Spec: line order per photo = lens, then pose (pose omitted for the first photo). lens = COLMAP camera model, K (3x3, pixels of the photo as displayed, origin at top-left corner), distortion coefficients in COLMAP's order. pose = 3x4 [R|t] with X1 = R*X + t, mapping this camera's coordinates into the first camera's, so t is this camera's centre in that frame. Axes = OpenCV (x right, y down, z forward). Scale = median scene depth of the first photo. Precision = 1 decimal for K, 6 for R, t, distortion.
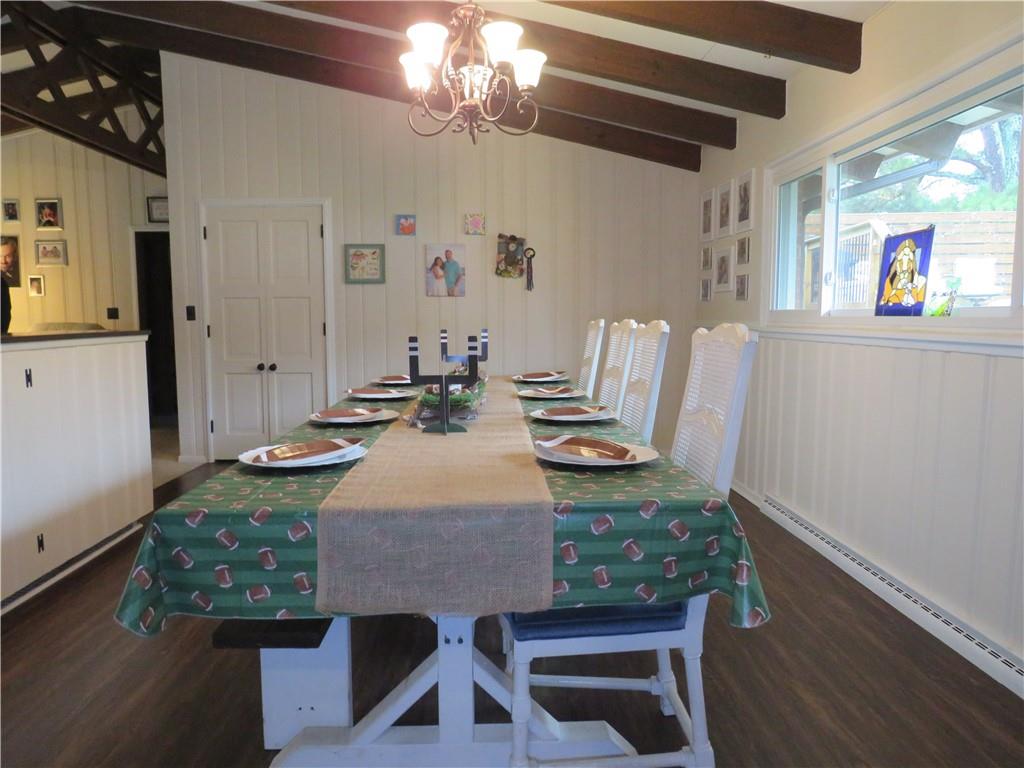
lens RADIAL K [[721.5, 0, 511.0], [0, 721.5, 382.9], [0, 0, 1]] dist [-0.032761, 0.012396]
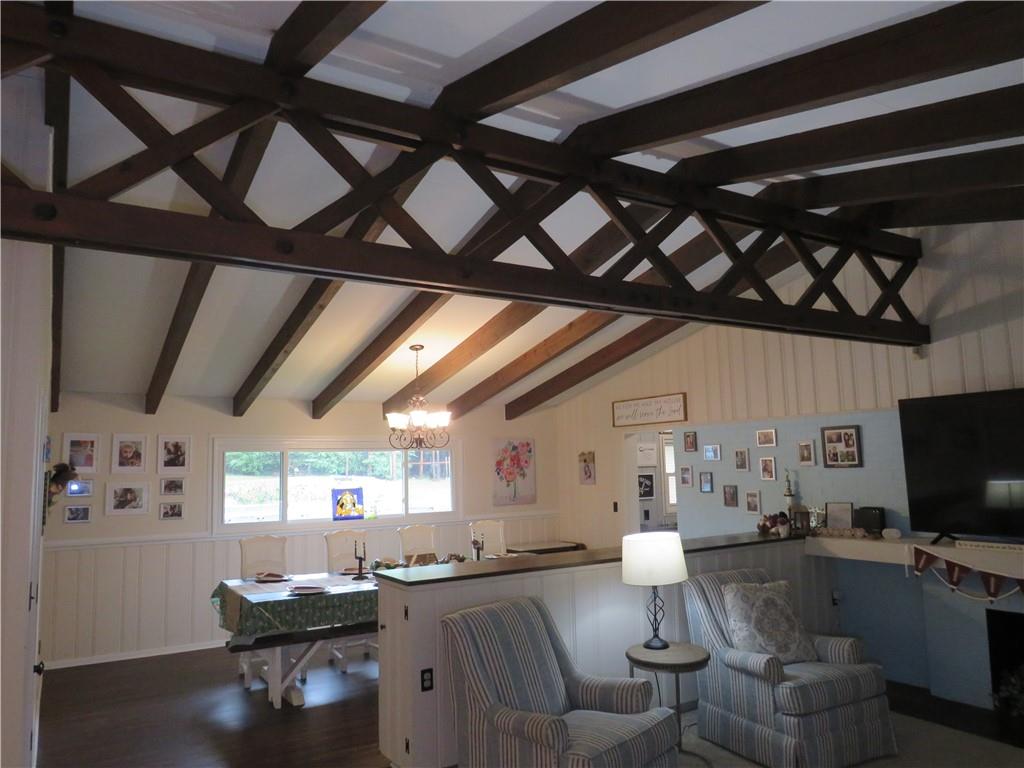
lens RADIAL K [[721.5, 0, 508.9], [0, 721.5, 384.8], [0, 0, 1]] dist [-0.032761, 0.012396]
pose [[-0.504295, 0.110533, 0.856428, -2.084949], [0.104206, 0.992316, -0.066711, -0.350786], [-0.857221, 0.055603, -0.511938, 1.828242]]
